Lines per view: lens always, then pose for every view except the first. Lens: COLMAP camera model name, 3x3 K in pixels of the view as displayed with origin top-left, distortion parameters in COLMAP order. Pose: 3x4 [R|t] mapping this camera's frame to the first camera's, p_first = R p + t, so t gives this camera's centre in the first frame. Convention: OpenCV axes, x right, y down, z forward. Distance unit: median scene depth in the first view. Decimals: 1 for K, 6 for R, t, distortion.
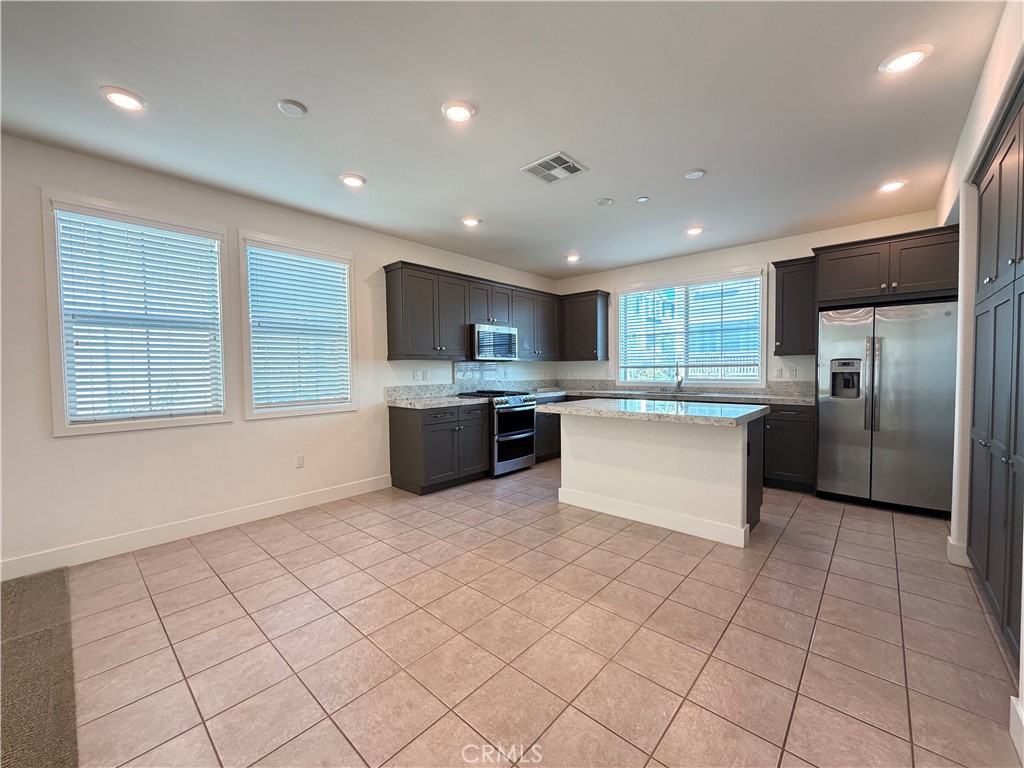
lens RADIAL K [[409.3, 0, 508.8], [0, 409.3, 382.6], [0, 0, 1]] dist [0.008793, -0.000688]
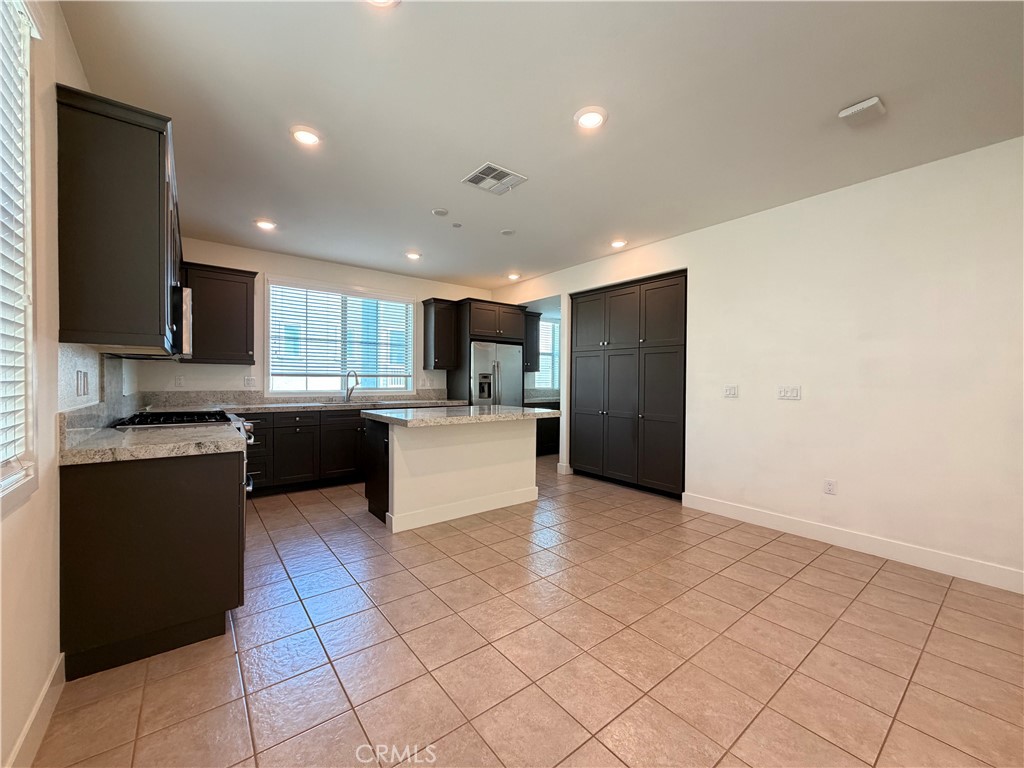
lens RADIAL K [[409.3, 0, 509.5], [0, 409.3, 386.3], [0, 0, 1]] dist [0.008793, -0.000688]
pose [[0.168379, -0.003333, 0.985717, -0.701741], [0.019831, 0.999803, -0.000007, -0.008522], [-0.985523, 0.019549, 0.168412, 0.643817]]
